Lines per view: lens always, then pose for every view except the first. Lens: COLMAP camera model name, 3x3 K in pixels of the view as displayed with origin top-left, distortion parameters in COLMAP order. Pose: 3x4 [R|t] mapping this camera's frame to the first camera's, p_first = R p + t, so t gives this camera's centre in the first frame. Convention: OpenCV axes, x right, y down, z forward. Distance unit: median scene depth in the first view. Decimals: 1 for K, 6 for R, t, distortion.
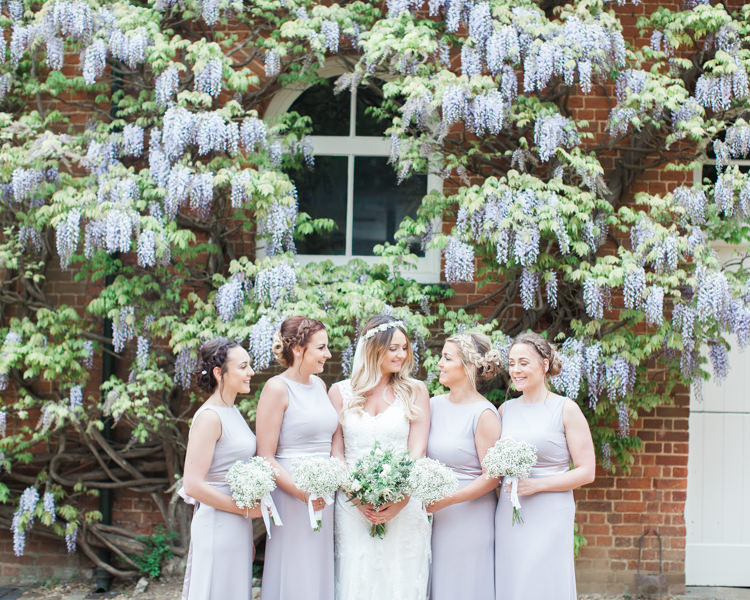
lens RADIAL K [[1345.1, 0, 375.0], [0, 1345.1, 300.0], [0, 0, 1]] dist [-0.121631, 0.105222]
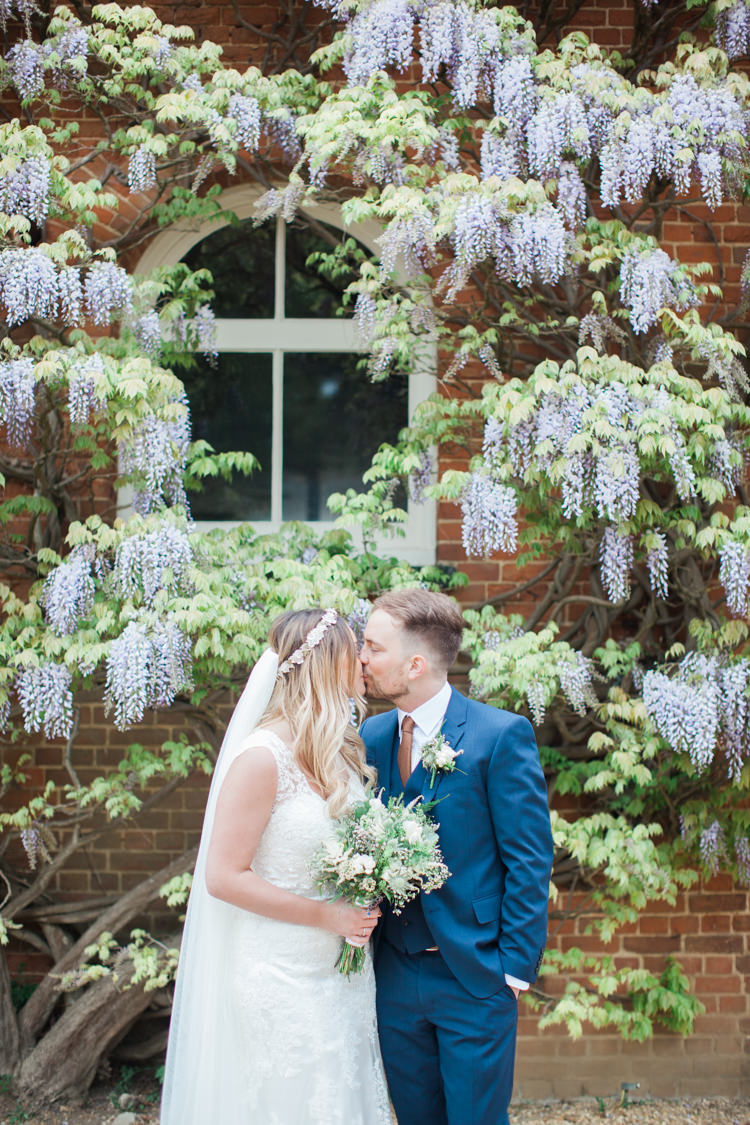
lens RADIAL K [[1753.7, 0, 375.0], [0, 1753.7, 562.5], [0, 0, 1]] dist [-0.138439, 0.069984]
pose [[0.998279, -0.017496, 0.055975, -0.023968], [0.019173, 0.999379, -0.029566, 0.009824], [-0.055423, 0.030589, 0.997994, 0.288789]]
